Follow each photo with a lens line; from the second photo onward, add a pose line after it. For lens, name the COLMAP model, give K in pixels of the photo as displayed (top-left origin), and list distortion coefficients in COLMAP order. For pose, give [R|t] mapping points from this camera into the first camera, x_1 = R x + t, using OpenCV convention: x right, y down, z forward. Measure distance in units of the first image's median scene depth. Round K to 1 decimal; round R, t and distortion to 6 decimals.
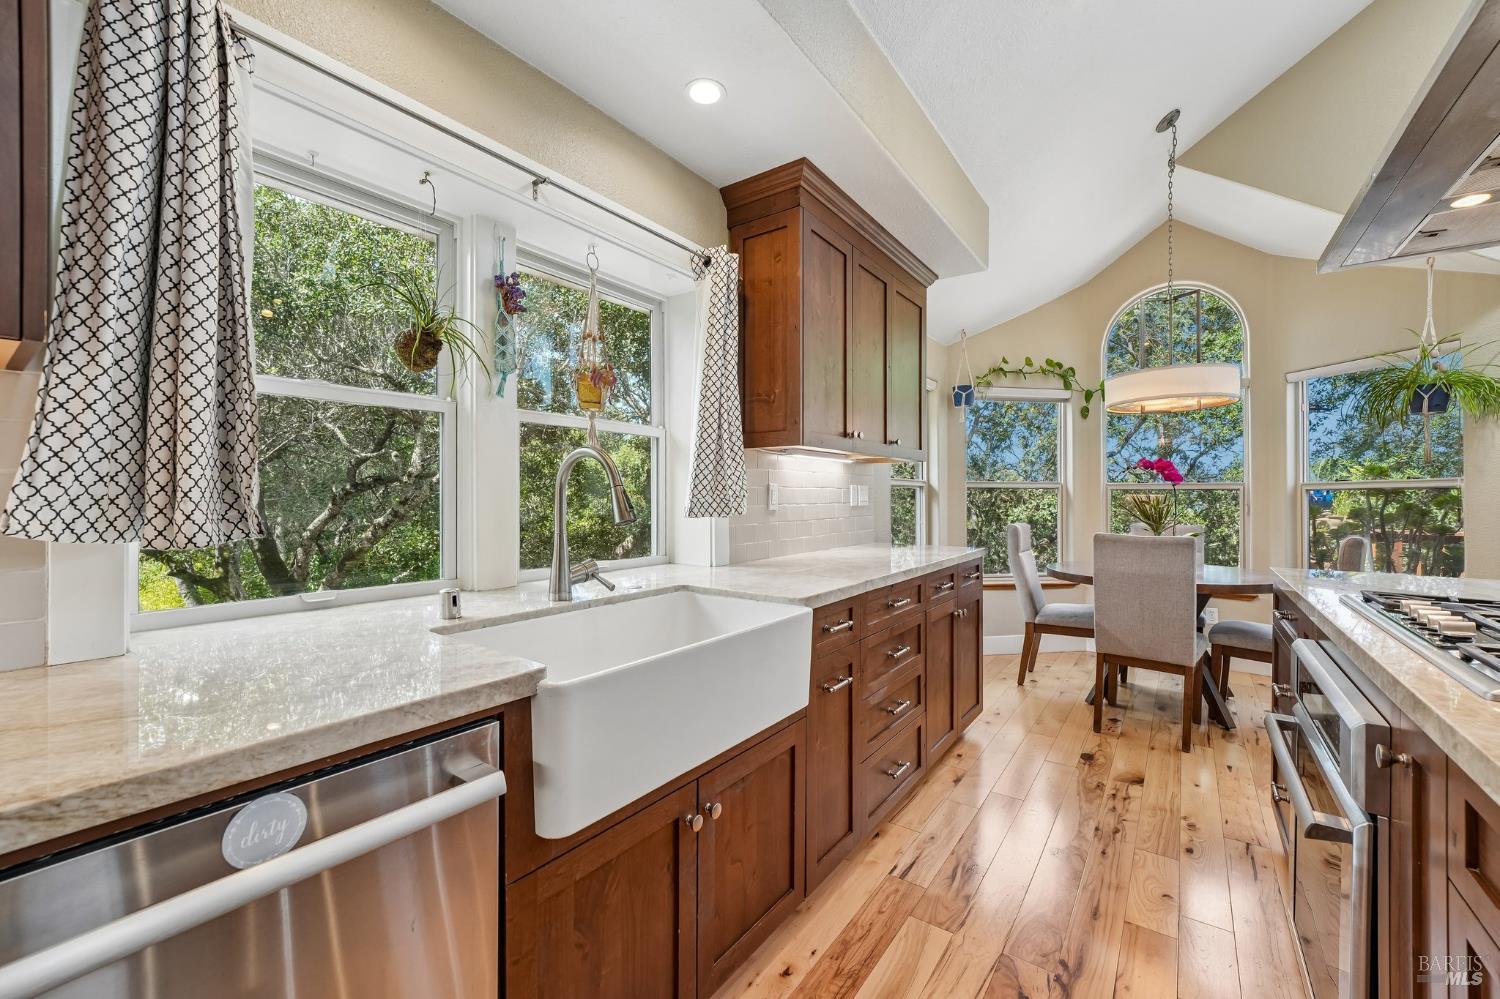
lens RADIAL K [[603.2, 0, 726.2], [0, 603.2, 492.8], [0, 0, 1]] dist [-0.001191, 0.000062]
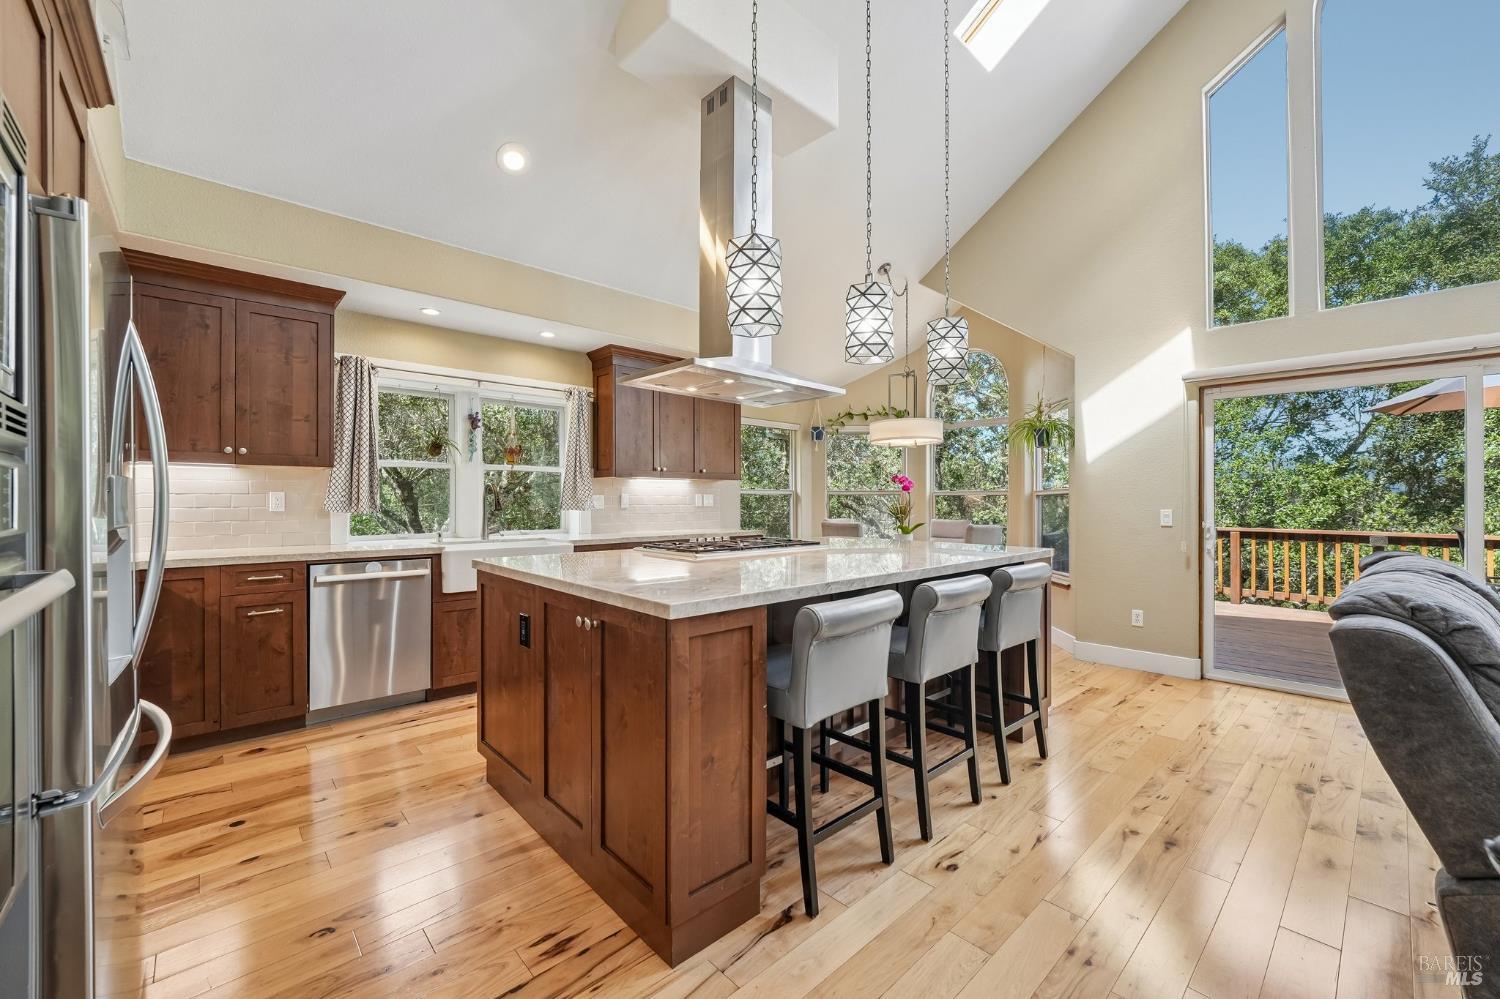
lens RADIAL K [[603.3, 0, 743.4], [0, 603.3, 499.7], [0, 0, 1]] dist [-0.011076, 0.000505]
pose [[0.984228, -0.003918, -0.176859, 0.663175], [0.004300, 0.999989, 0.001777, 0.001218], [0.176850, -0.002510, 0.984235, -0.711825]]
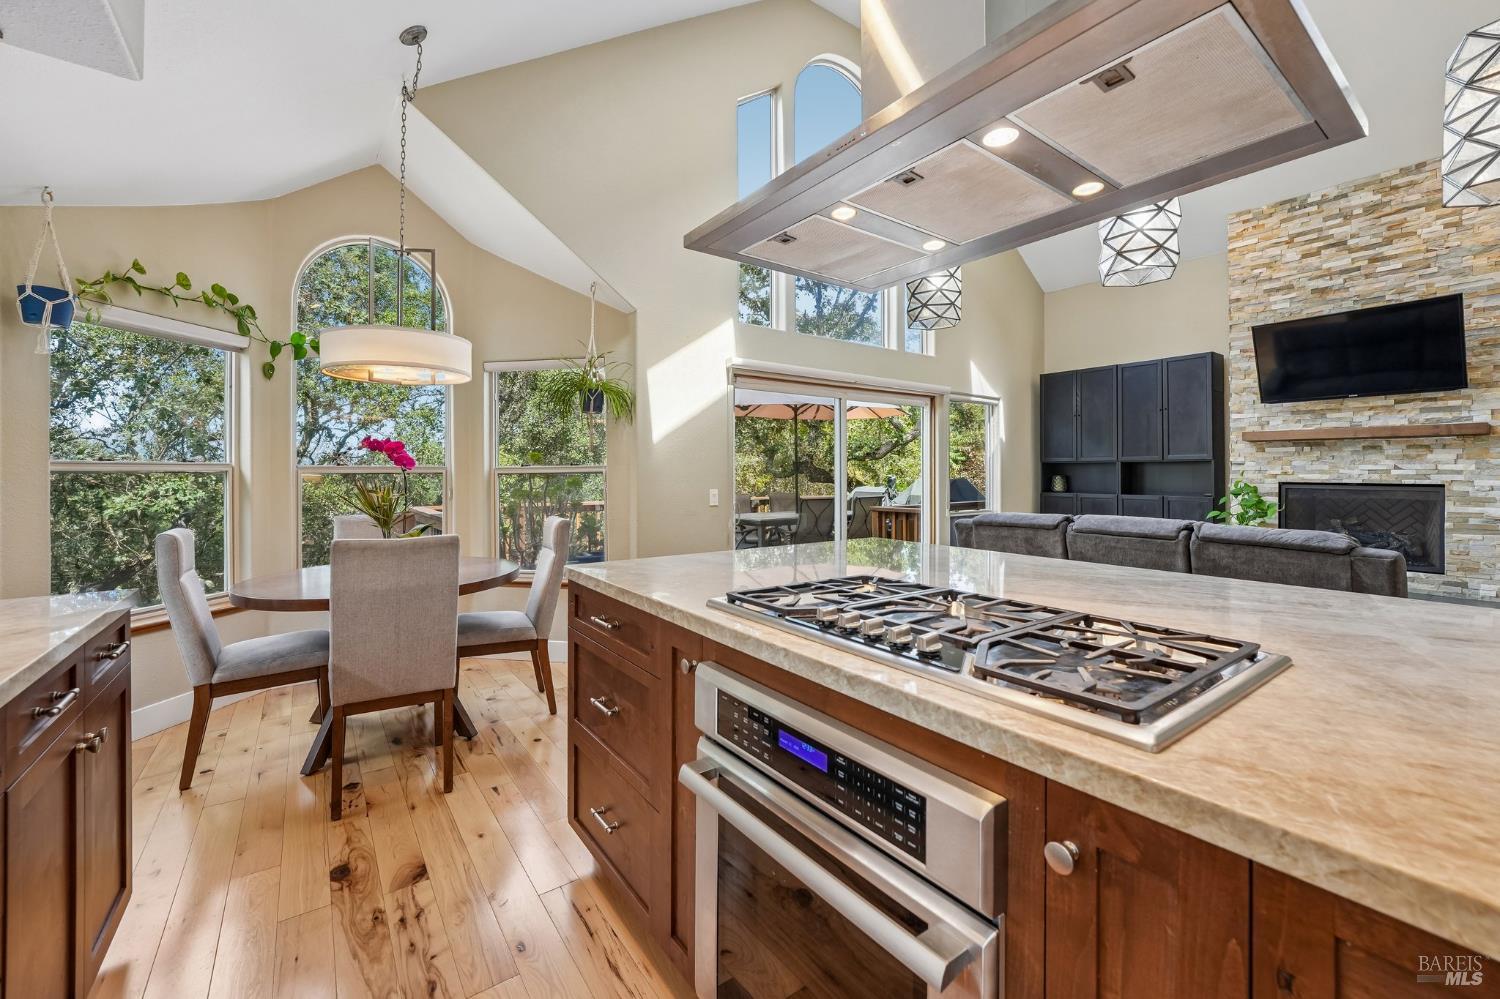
lens RADIAL K [[606.0, 0, 751.1], [0, 606.0, 467.1], [0, 0, 1]] dist [-0.009601, -0.000142]
pose [[0.279723, 0.003587, 0.960074, 0.065417], [0.000707, 0.999992, -0.003942, -0.014706], [-0.960081, 0.001781, 0.279718, 0.312692]]
